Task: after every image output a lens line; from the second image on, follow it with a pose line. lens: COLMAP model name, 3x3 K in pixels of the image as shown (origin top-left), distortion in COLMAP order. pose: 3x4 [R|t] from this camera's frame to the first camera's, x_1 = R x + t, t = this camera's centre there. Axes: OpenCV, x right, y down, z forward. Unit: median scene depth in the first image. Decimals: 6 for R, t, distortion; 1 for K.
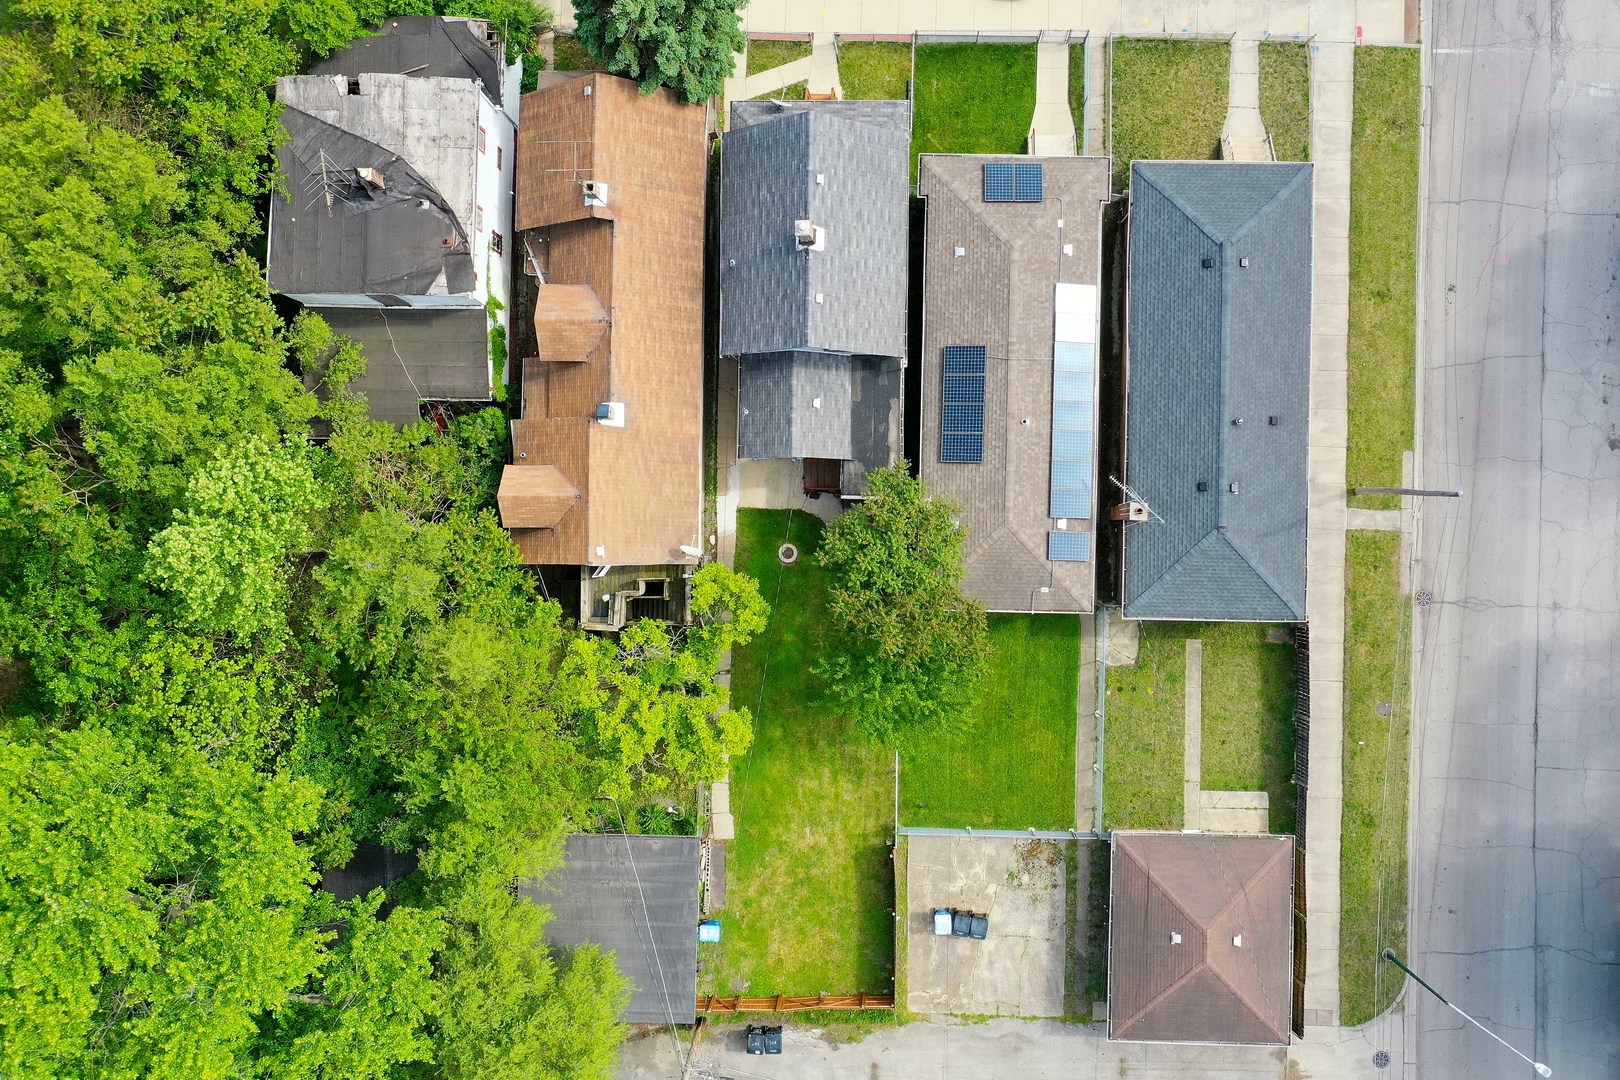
lens RADIAL K [[1505.8, 0, 845.9], [0, 1505.8, 524.4], [0, 0, 1]] dist [-0.010514, 0.000000]
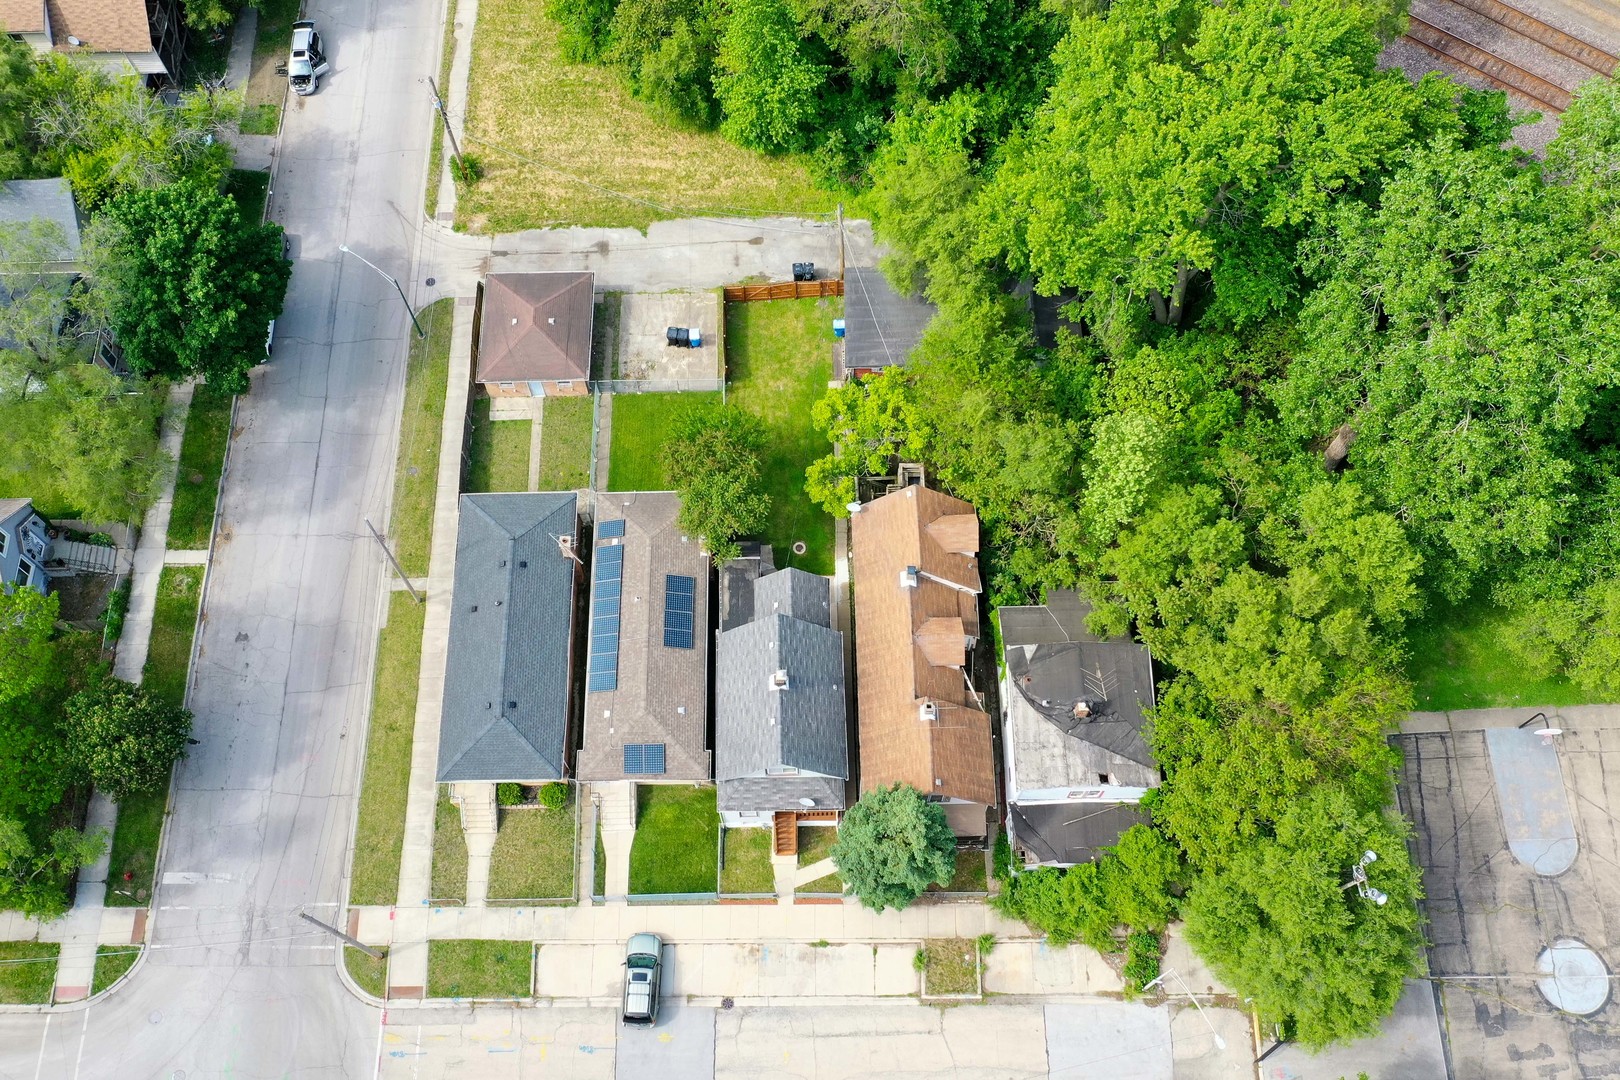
lens RADIAL K [[1505.8, 0, 796.5], [0, 1505.8, 532.3], [0, 0, 1]] dist [-0.010514, 0.000000]
pose [[-0.998140, 0.049938, 0.034979, -0.094584], [-0.030487, -0.905625, 0.422981, -0.640679], [0.052800, 0.421128, 0.905463, -0.381539]]
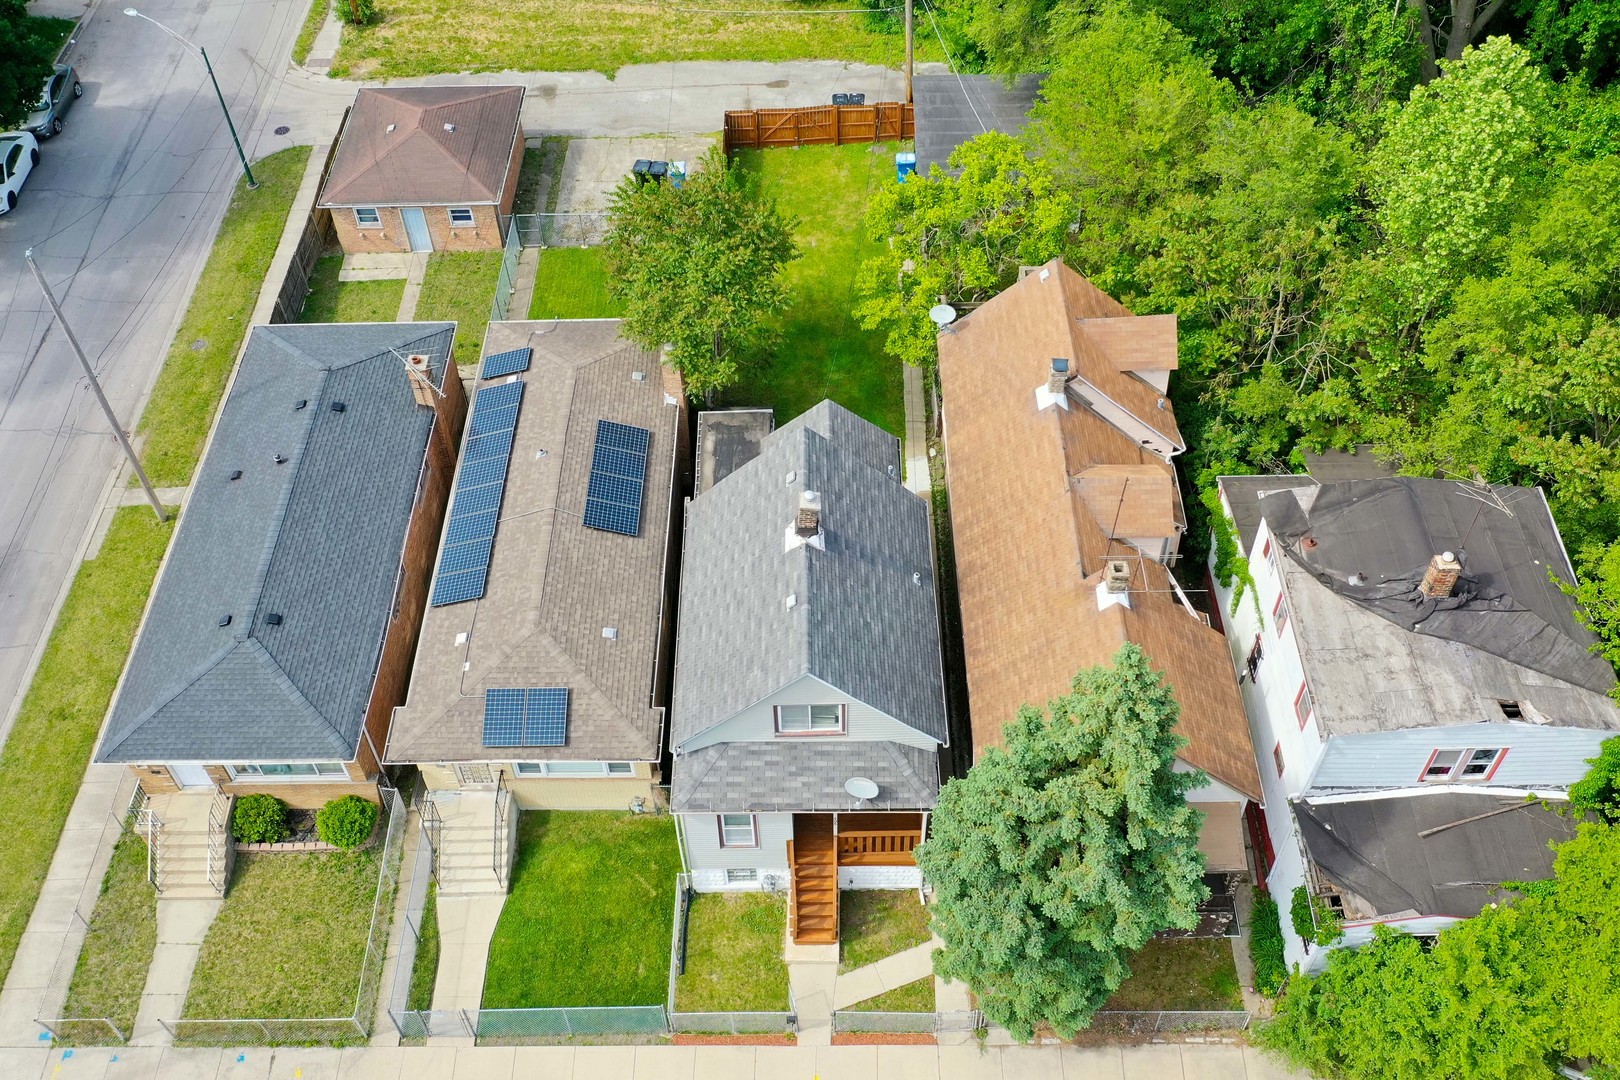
lens RADIAL K [[1505.8, 0, 819.4], [0, 1505.8, 534.3], [0, 0, 1]] dist [-0.010514, 0.000000]
pose [[-0.998446, 0.050355, 0.023863, -0.045697], [-0.021779, -0.746812, 0.664679, -0.628585], [0.051292, 0.663126, 0.746748, 0.427118]]
